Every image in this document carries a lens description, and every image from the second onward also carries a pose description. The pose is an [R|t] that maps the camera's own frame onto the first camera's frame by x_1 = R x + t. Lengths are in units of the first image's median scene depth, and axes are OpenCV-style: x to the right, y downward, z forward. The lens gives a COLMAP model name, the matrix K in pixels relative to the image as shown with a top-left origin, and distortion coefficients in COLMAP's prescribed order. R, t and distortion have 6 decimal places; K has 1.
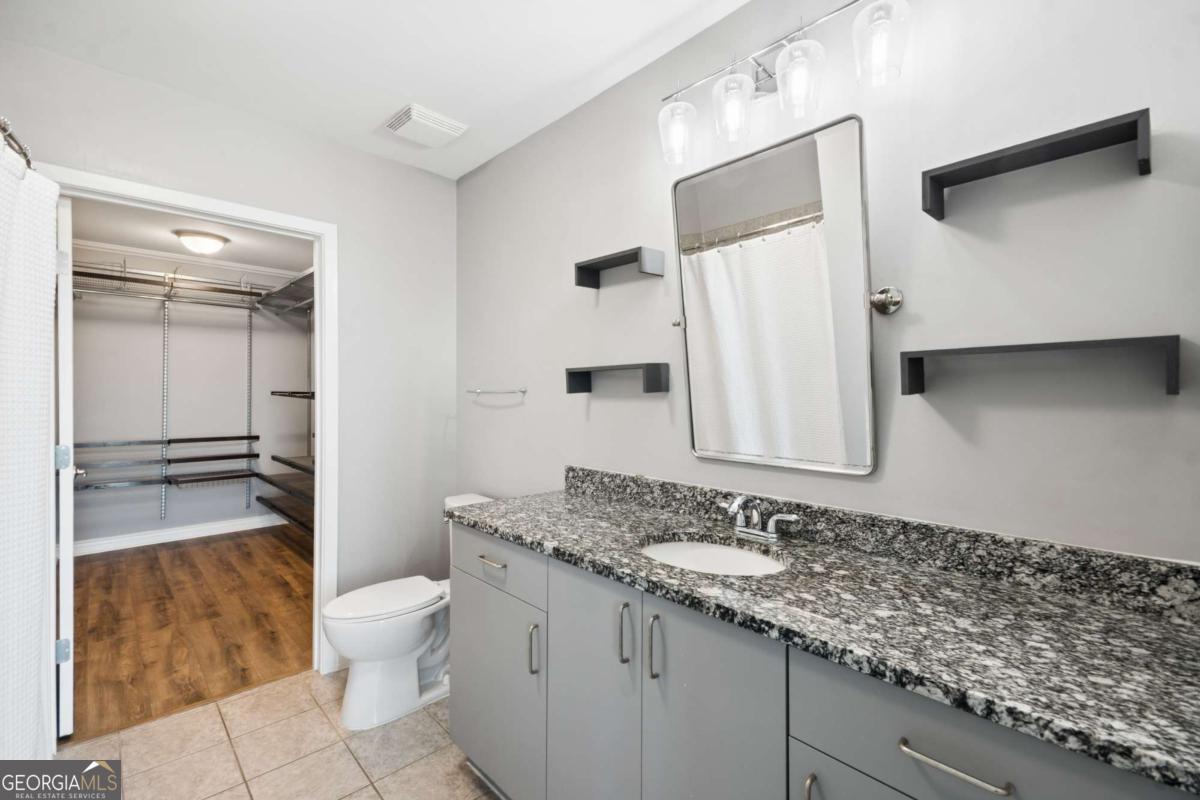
lens RADIAL K [[529.2, 0, 610.0], [0, 529.2, 391.3], [0, 0, 1]] dist [0.010409, -0.001158]
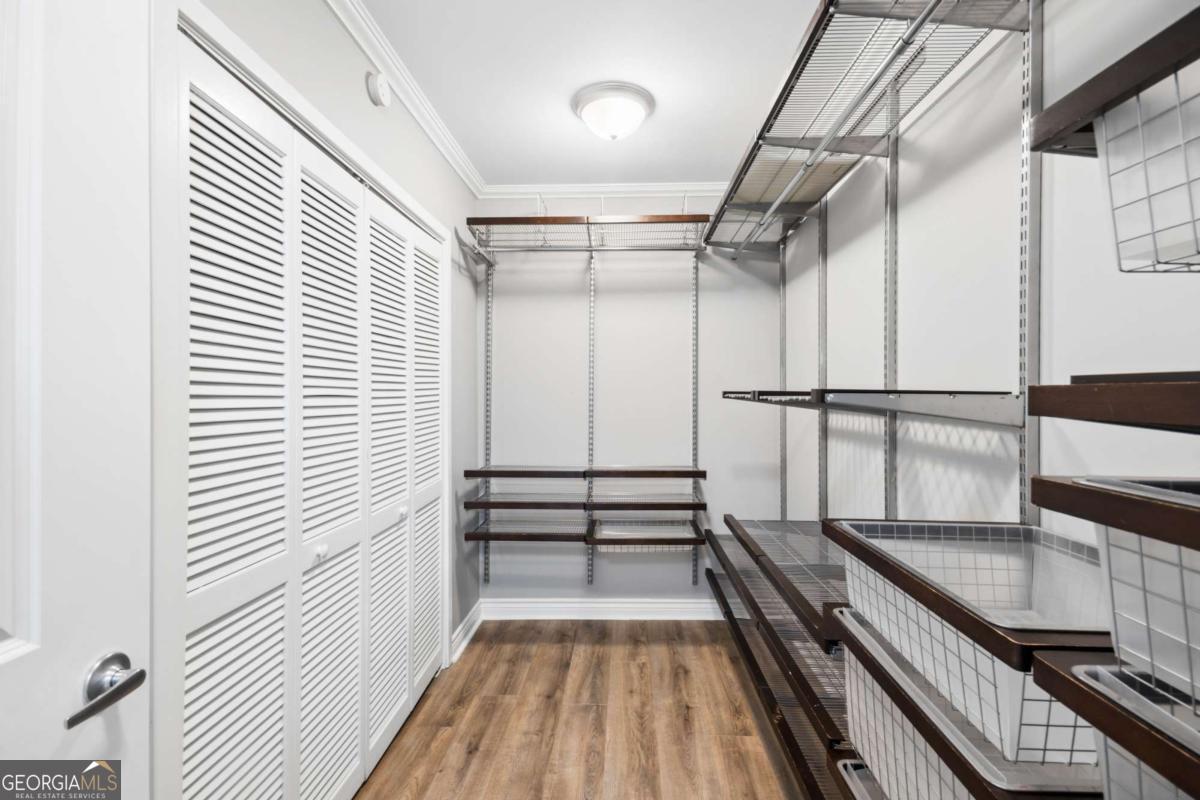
lens RADIAL K [[529.2, 0, 606.9], [0, 529.2, 395.1], [0, 0, 1]] dist [0.010409, -0.001158]
pose [[0.697187, 0.003350, -0.716882, -0.332669], [-0.001670, 0.999994, 0.003049, -0.003115], [0.716888, -0.000929, 0.697188, 0.532651]]
